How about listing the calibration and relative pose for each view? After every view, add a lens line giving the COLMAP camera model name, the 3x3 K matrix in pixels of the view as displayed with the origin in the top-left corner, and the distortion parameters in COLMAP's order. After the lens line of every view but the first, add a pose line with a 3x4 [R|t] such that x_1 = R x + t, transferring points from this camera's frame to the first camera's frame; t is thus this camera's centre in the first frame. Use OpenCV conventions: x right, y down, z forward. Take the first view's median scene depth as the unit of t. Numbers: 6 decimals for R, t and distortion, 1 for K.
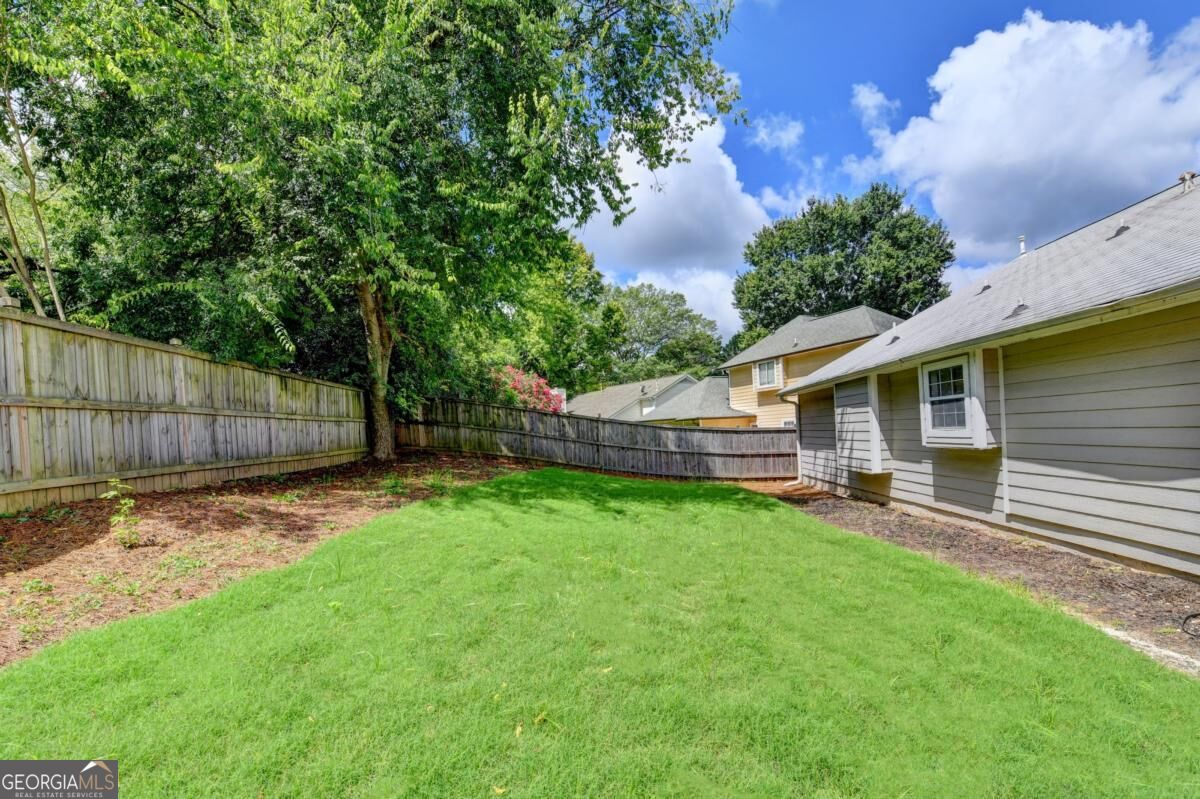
lens RADIAL K [[531.4, 0, 598.2], [0, 531.4, 440.5], [0, 0, 1]] dist [-0.001746, -0.000398]
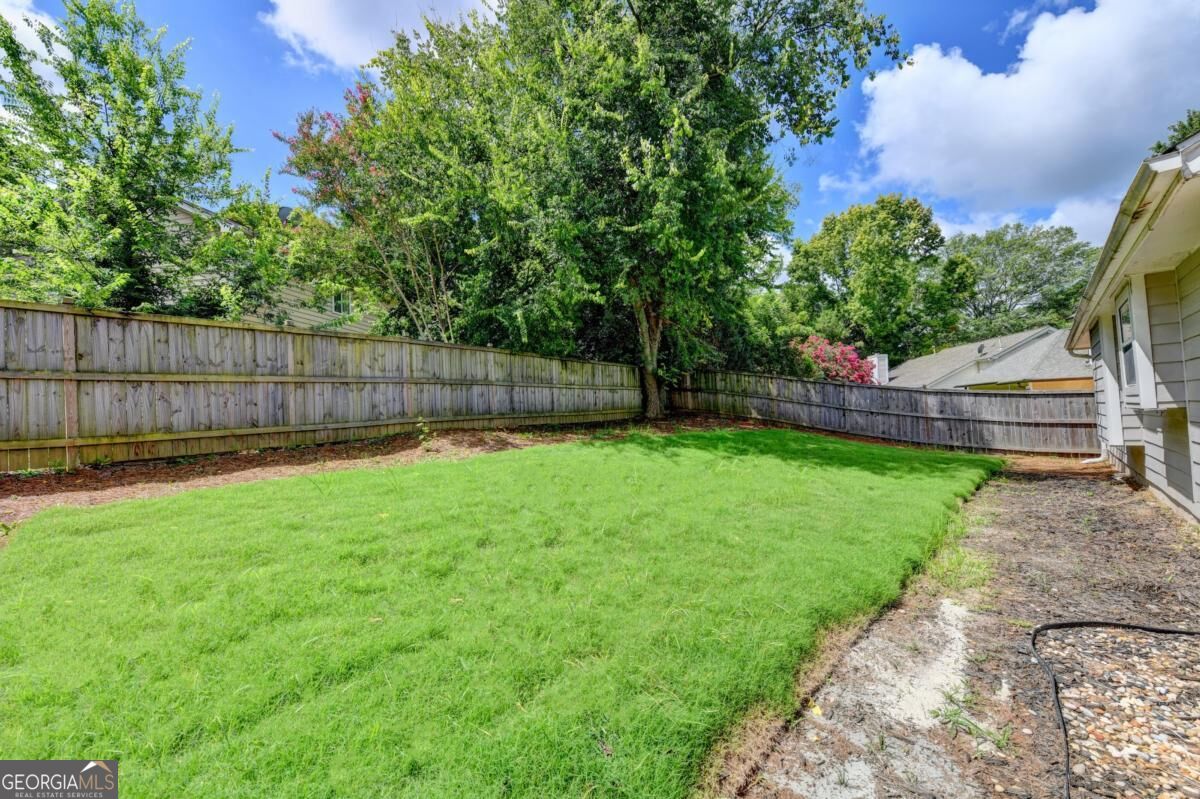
lens RADIAL K [[478.1, 0, 600.0], [0, 478.1, 399.5], [0, 0, 1]] dist [-0.003050, -0.000402]
pose [[0.770056, -0.001776, -0.637974, 0.222495], [-0.009711, 0.999848, -0.014504, 0.007071], [0.637903, 0.017365, 0.769921, 0.004553]]
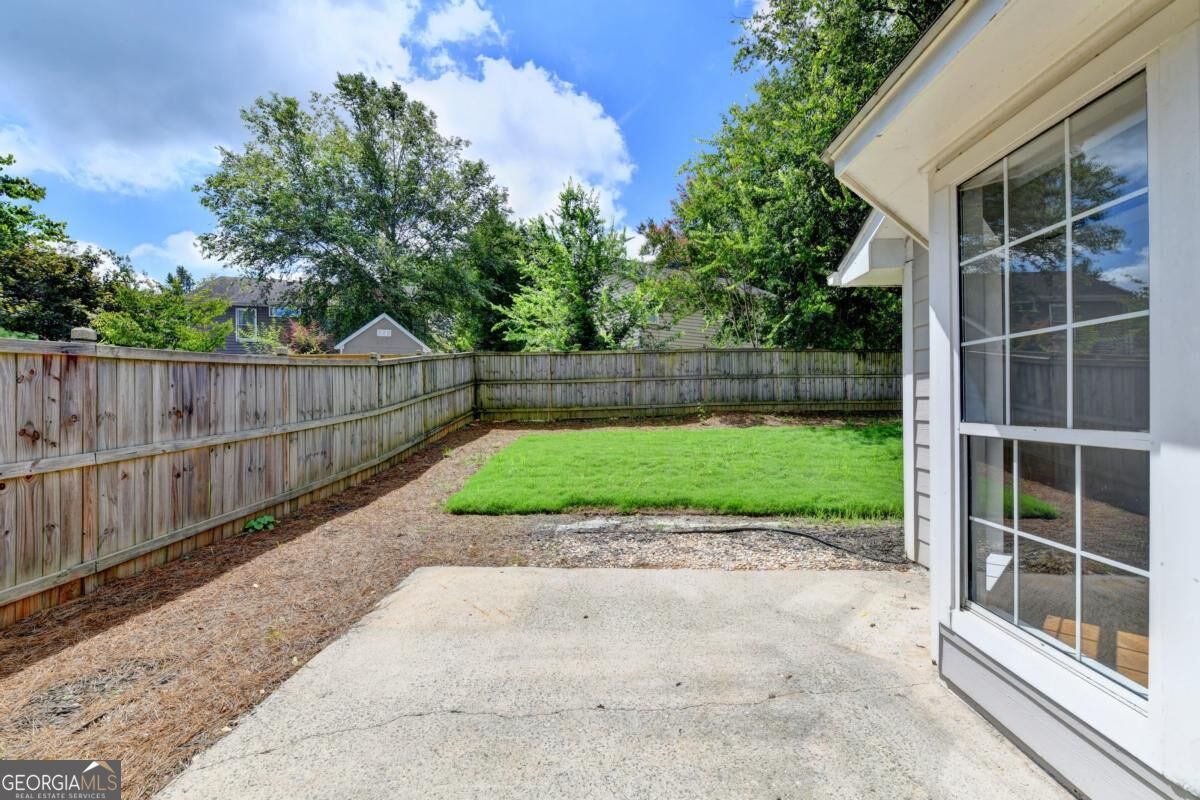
lens RADIAL K [[490.4, 0, 603.6], [0, 490.4, 403.9], [0, 0, 1]] dist [-0.008208, -0.000382]
pose [[0.018866, 0.041871, -0.998945, 0.555381], [-0.009130, 0.999088, 0.041704, -0.009389], [0.999780, 0.008334, 0.019231, 0.105249]]
